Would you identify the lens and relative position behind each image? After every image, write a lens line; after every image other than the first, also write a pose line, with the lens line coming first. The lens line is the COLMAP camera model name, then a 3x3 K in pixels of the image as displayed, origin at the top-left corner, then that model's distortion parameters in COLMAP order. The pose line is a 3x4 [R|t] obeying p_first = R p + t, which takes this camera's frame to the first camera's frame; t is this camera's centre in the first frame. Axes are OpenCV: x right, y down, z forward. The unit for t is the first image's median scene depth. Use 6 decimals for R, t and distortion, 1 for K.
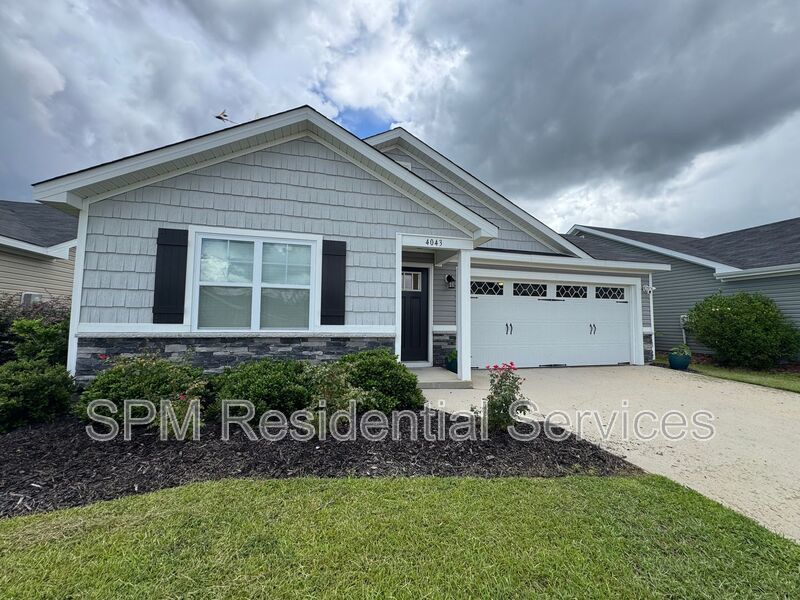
lens RADIAL K [[334.4, 0, 400.0], [0, 334.4, 300.0], [0, 0, 1]] dist [-0.000600, -0.000052]
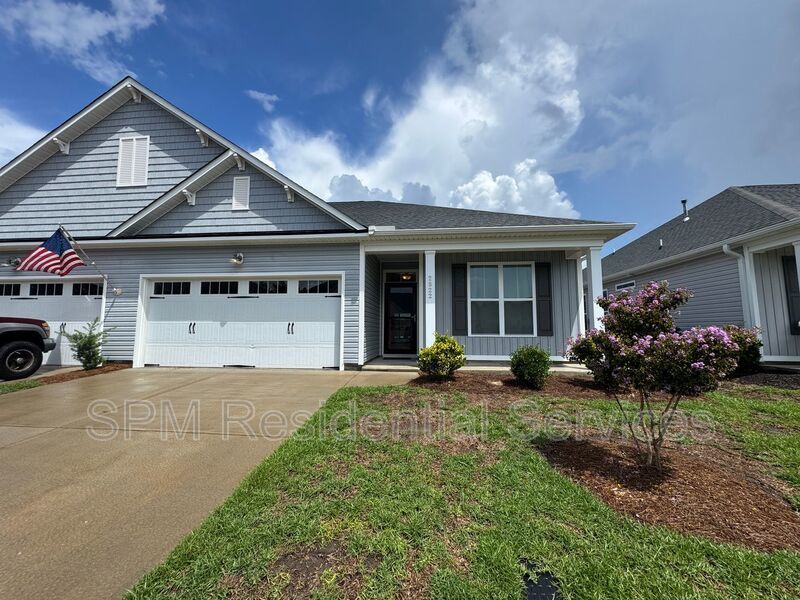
lens RADIAL K [[327.3, 0, 400.0], [0, 327.3, 300.0], [0, 0, 1]] dist [-0.000538, -0.000086]
pose [[0.944661, -0.038026, -0.325836, 1.170550], [0.034413, 0.999266, -0.016847, 0.038249], [0.326238, 0.004701, 0.945276, 0.270839]]
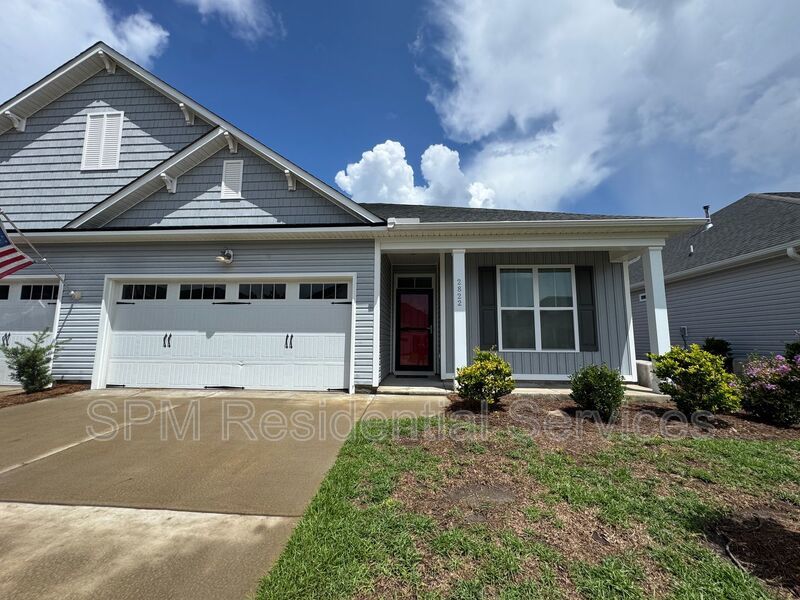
lens RADIAL K [[327.3, 0, 400.0], [0, 327.3, 300.0], [0, 0, 1]] dist [-0.000538, -0.000086]
pose [[0.953932, -0.042034, -0.297063, 1.056239], [0.028176, 0.998312, -0.050782, 0.041601], [0.298696, 0.040073, 0.953507, 0.386062]]
